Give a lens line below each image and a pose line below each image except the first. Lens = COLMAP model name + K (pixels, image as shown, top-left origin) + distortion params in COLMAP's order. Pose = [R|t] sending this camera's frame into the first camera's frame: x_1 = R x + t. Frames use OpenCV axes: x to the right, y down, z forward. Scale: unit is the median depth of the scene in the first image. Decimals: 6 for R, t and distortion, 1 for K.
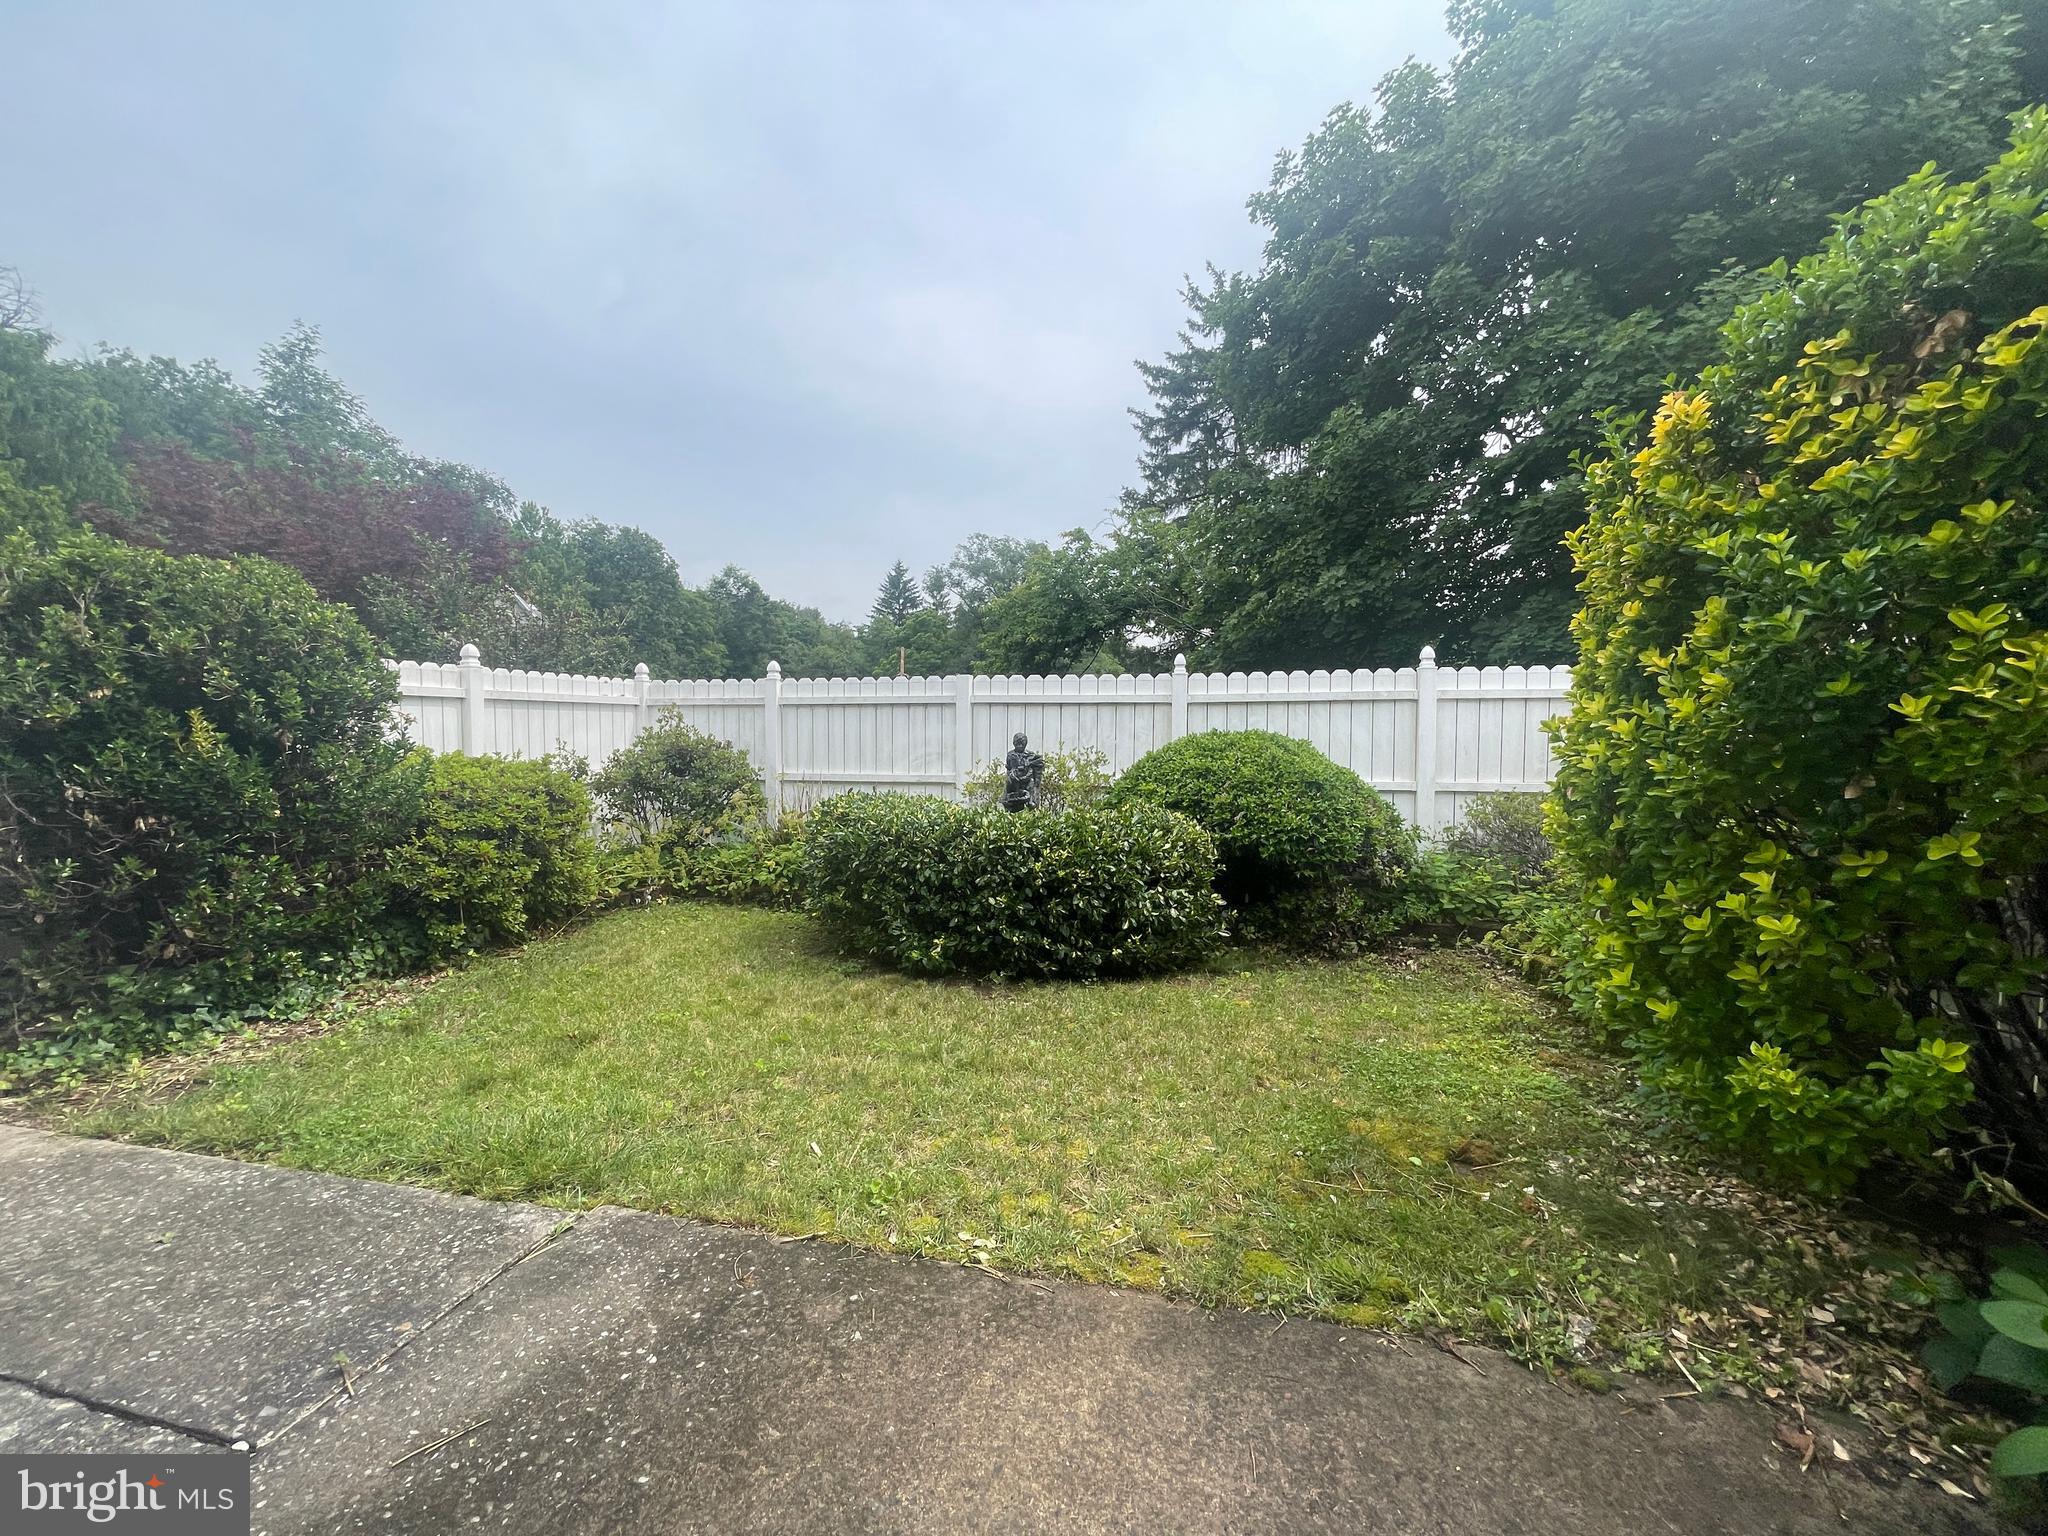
lens RADIAL K [[824.6, 0, 1024.0], [0, 824.6, 768.0], [0, 0, 1]] dist [0.003223, -0.000397]
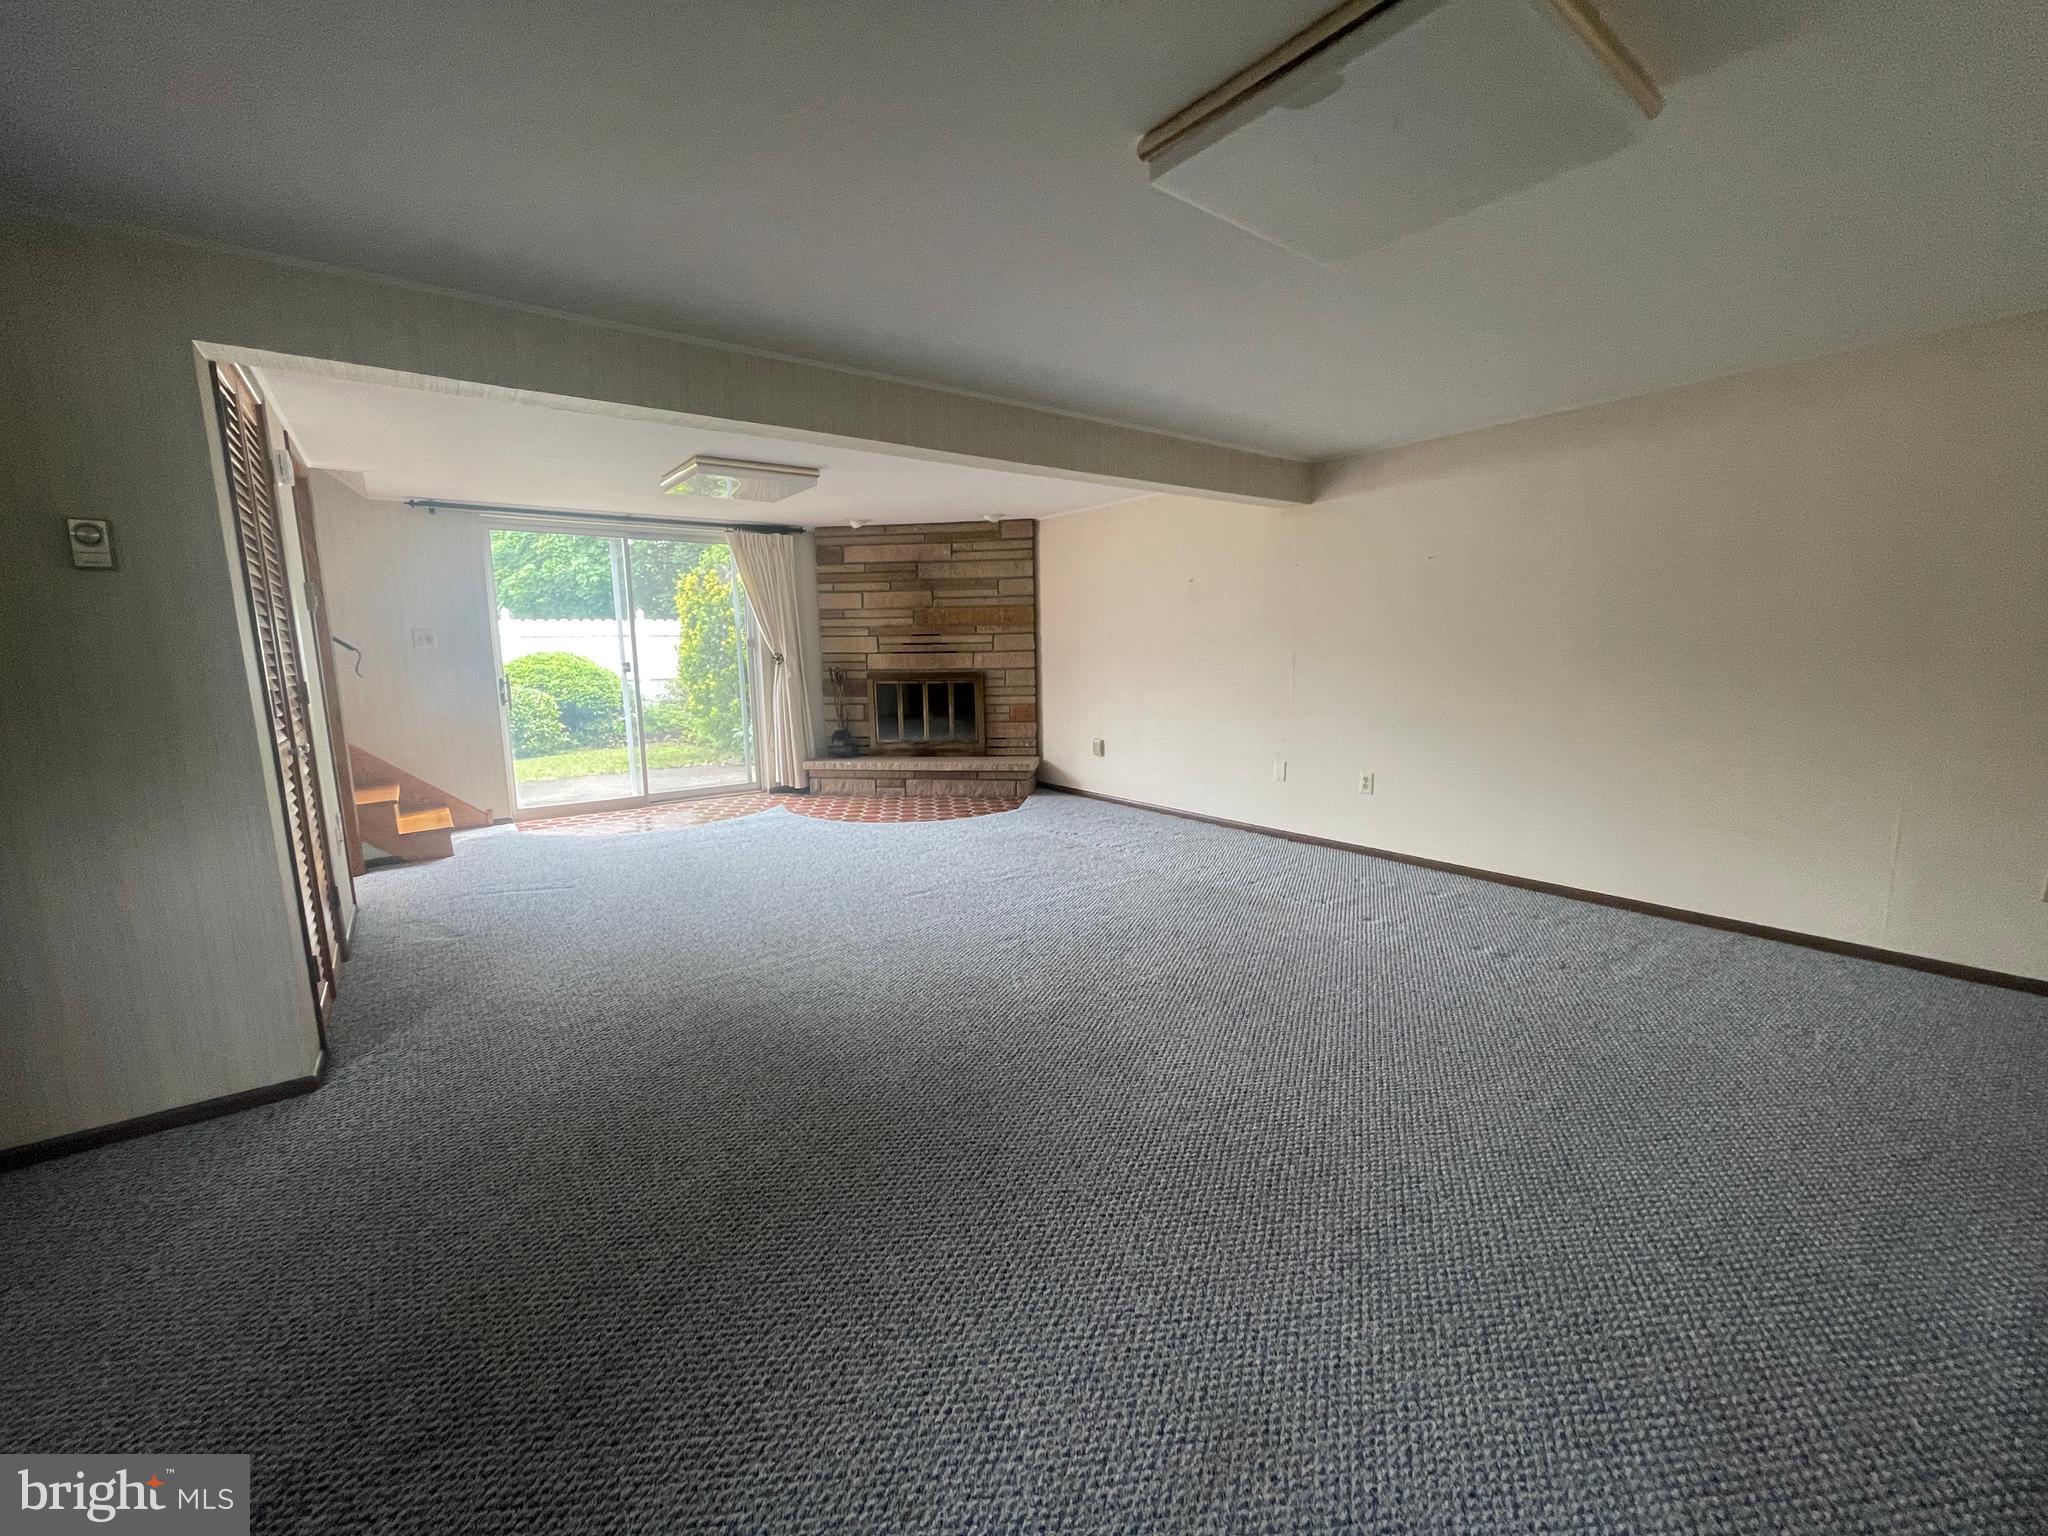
lens RADIAL K [[824.6, 0, 1024.0], [0, 824.6, 768.0], [0, 0, 1]] dist [0.003223, -0.000397]
pose [[0.633959, -0.125732, 0.763078, -0.520046], [0.054940, 0.991525, 0.117729, 0.056861], [-0.771413, -0.032711, 0.635493, -1.055570]]
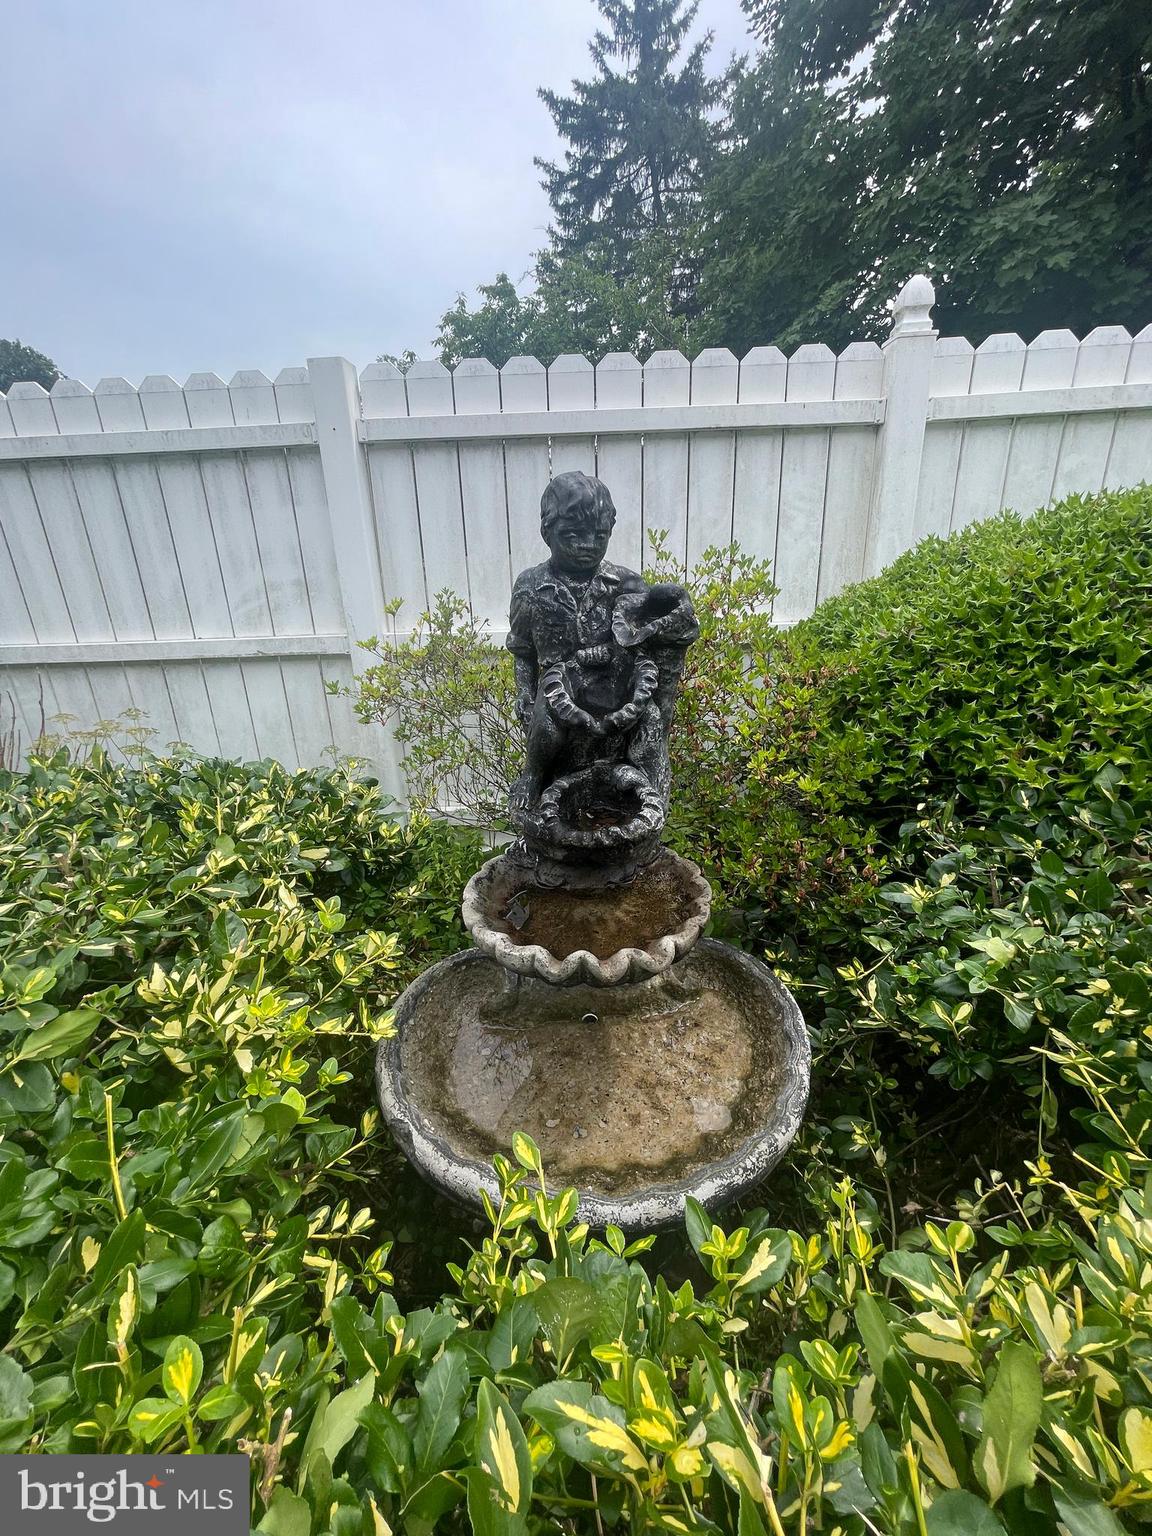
lens RADIAL K [[618.5, 0, 576.0], [0, 618.5, 768.0], [0, 0, 1]] dist [0.003223, -0.000397]
pose [[0.980664, -0.097276, 0.169811, -0.029837], [0.043379, 0.954176, 0.296085, -0.015733], [-0.190831, -0.282994, 0.939946, 0.692004]]
